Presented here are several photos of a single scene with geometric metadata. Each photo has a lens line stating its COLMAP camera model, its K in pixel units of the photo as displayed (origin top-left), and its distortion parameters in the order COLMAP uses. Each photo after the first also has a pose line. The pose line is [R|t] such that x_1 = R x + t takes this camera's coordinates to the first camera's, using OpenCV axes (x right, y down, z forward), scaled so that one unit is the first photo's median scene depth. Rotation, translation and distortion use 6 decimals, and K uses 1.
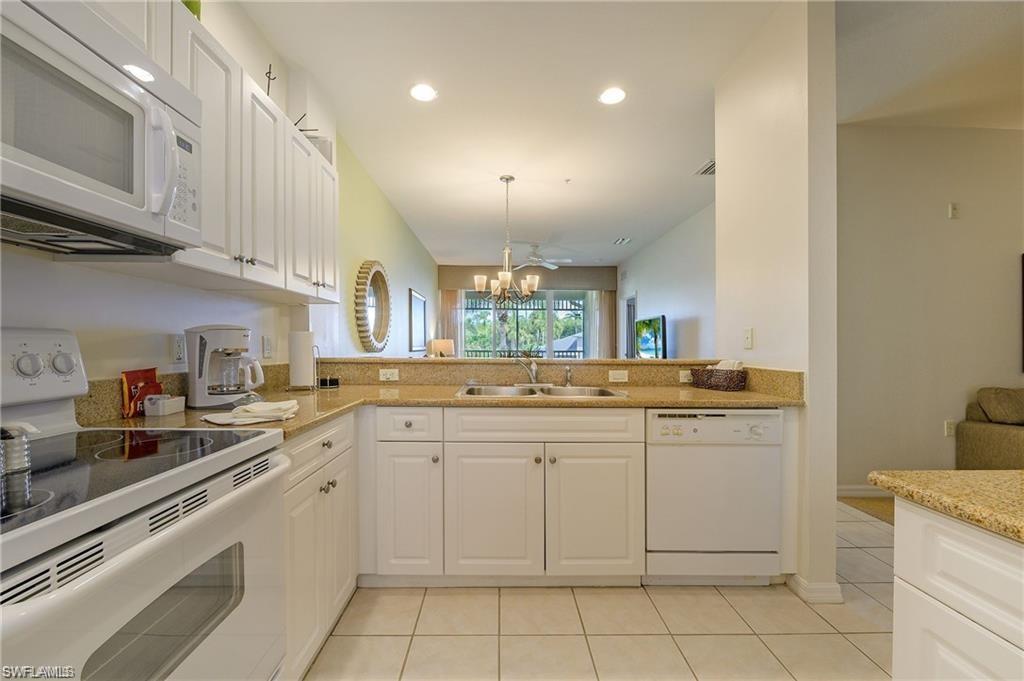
lens RADIAL K [[411.1, 0, 512.0], [0, 411.1, 340.5], [0, 0, 1]] dist [-0.010814, 0.000305]
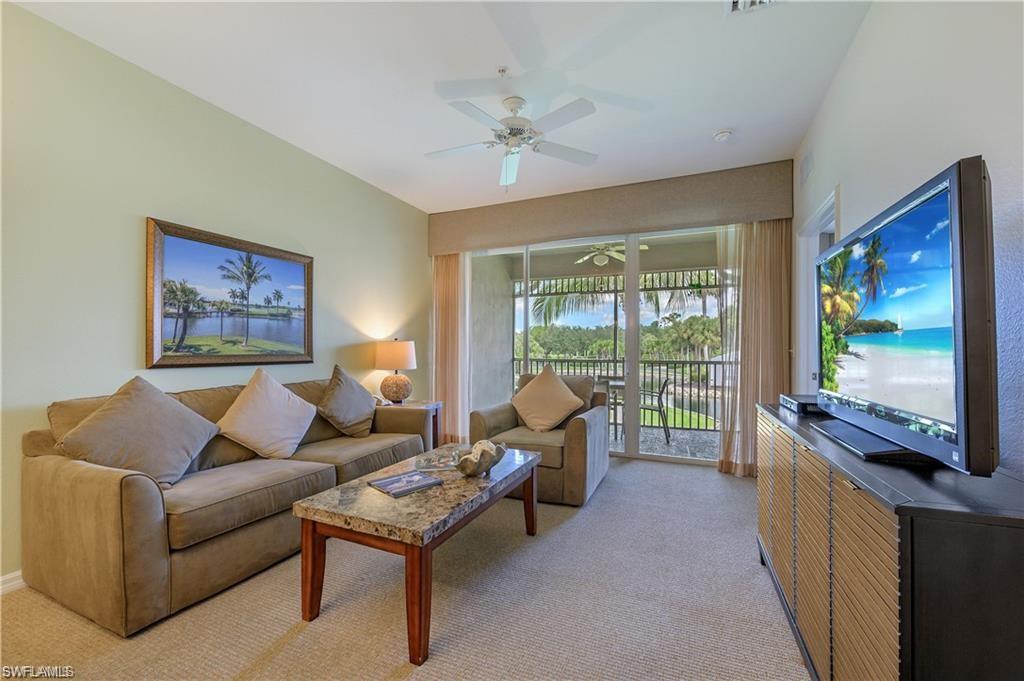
lens RADIAL K [[411.1, 0, 512.0], [0, 411.1, 340.5], [0, 0, 1]] dist [-0.010814, 0.000305]
pose [[0.902402, -0.014498, -0.430650, 0.646639], [0.008628, 0.999841, -0.015579, 0.019148], [0.430808, 0.010343, 0.902384, 1.873962]]
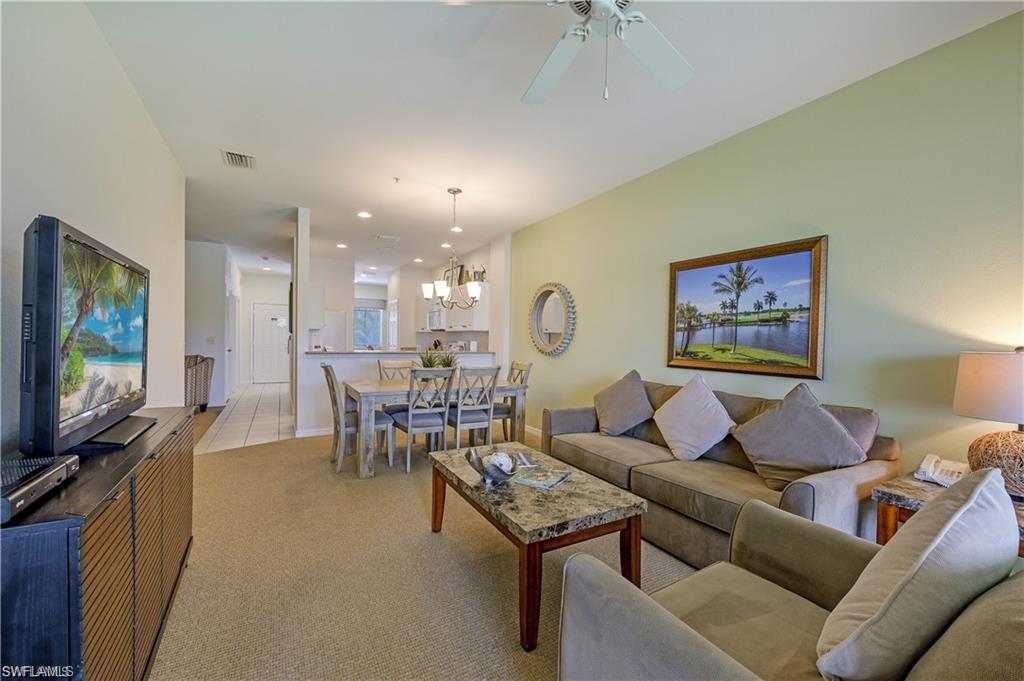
lens RADIAL K [[411.1, 0, 512.0], [0, 411.1, 340.5], [0, 0, 1]] dist [-0.010814, 0.000305]
pose [[-0.881136, -0.022934, -0.472307, 0.598659], [-0.021060, 0.999735, -0.009255, -0.004782], [0.472394, 0.001792, -0.881386, 3.409920]]
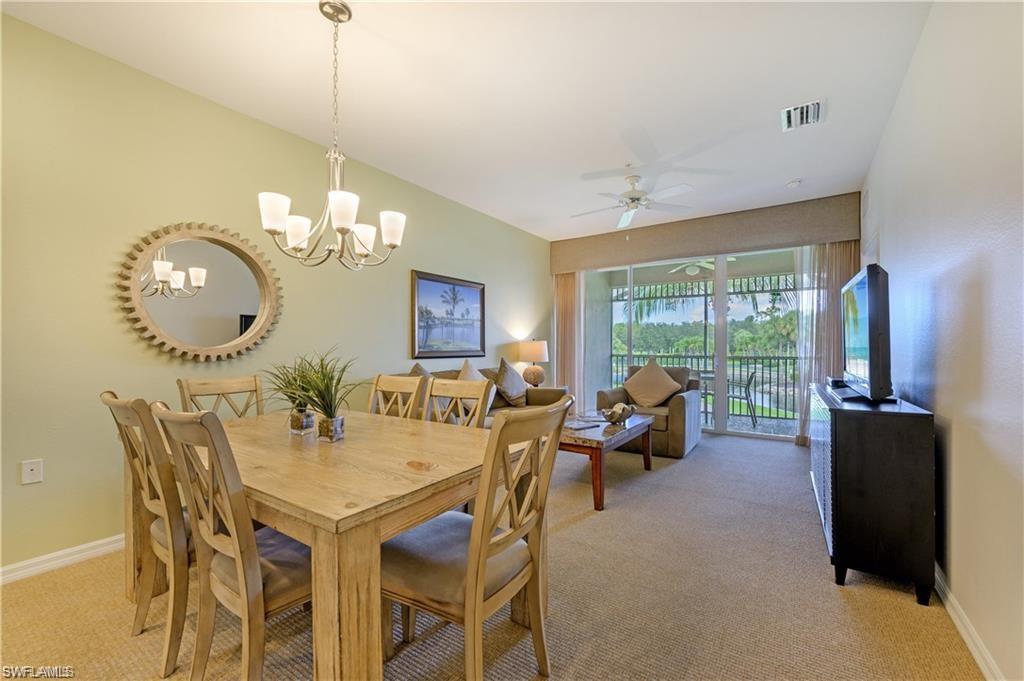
lens RADIAL K [[411.1, 0, 512.0], [0, 411.1, 340.5], [0, 0, 1]] dist [-0.010814, 0.000305]
pose [[0.803767, -0.015465, -0.594743, 0.759194], [0.011398, 0.999879, -0.010595, 0.010996], [0.594835, 0.001737, 0.803846, 1.265182]]
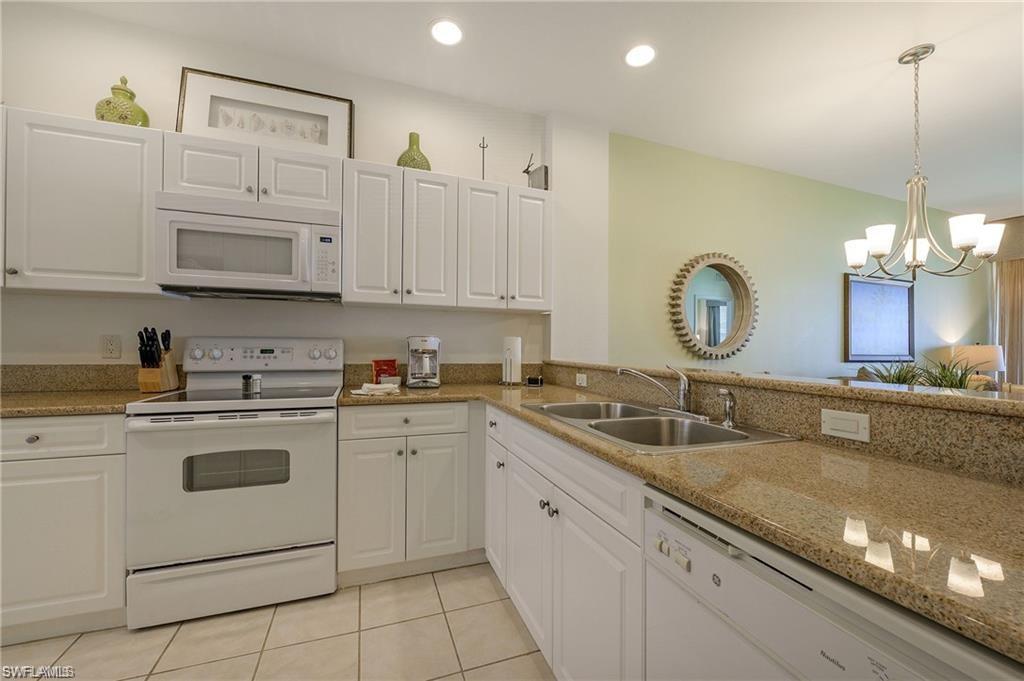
lens RADIAL K [[411.1, 0, 512.0], [0, 411.1, 340.5], [0, 0, 1]] dist [-0.010814, 0.000305]
pose [[0.321752, -0.012611, -0.946740, 0.563188], [-0.003983, 0.999884, -0.014673, 0.005435], [0.946816, 0.008492, 0.321664, 0.534133]]
